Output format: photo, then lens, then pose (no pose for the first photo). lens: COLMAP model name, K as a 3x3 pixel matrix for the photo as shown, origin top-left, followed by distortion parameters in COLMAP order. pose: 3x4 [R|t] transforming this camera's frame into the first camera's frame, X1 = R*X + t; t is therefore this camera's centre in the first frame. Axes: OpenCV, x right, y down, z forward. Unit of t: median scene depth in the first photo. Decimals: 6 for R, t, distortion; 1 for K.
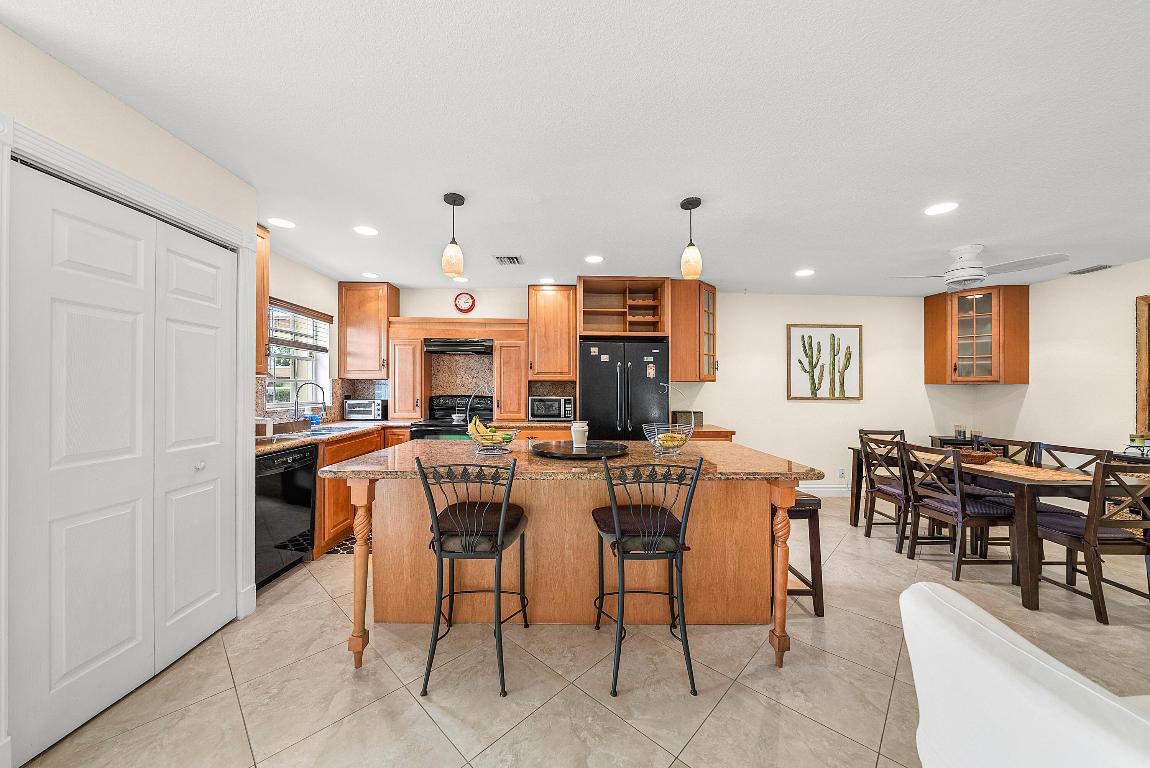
lens RADIAL K [[401.3, 0, 575.2], [0, 401.3, 389.3], [0, 0, 1]] dist [-0.001313, -0.000043]
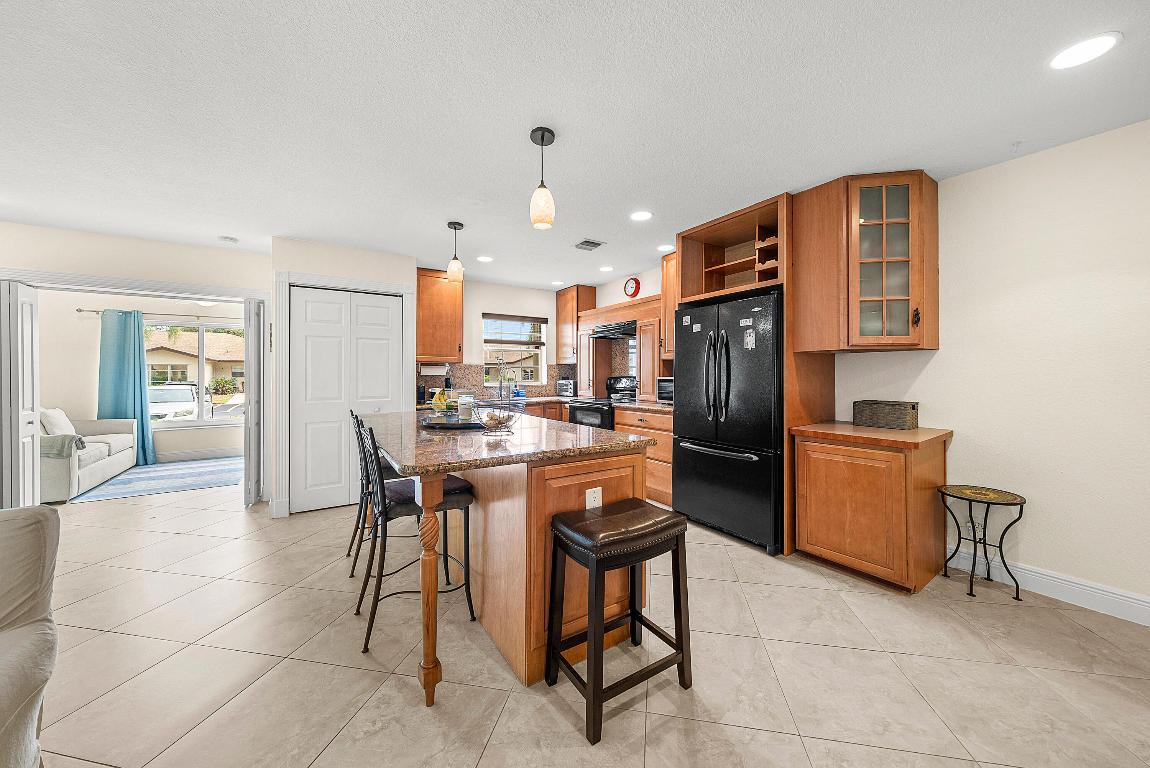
lens RADIAL K [[395.3, 0, 577.9], [0, 395.3, 373.9], [0, 0, 1]] dist [-0.007138, -0.000075]
pose [[0.538449, -0.010968, -0.842587, 0.546712], [0.009138, 0.999932, -0.007177, 0.015284], [0.842608, -0.003835, 0.538513, 0.344139]]
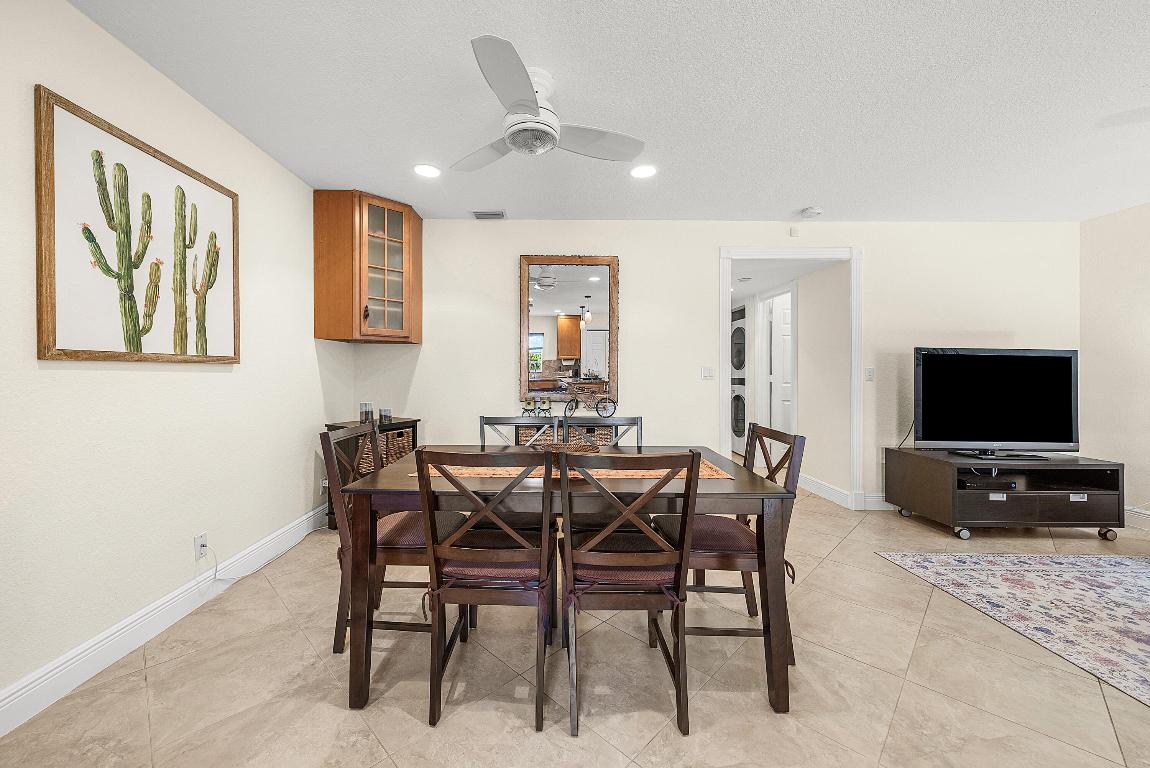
lens RADIAL K [[440.8, 0, 543.3], [0, 440.8, 374.0], [0, 0, 1]] dist [-0.011199, 0.000084]
pose [[0.052752, -0.011591, 0.998540, 0.268072], [-0.005270, 0.999915, 0.011885, 0.033380], [-0.998594, -0.005889, 0.052687, 0.690086]]
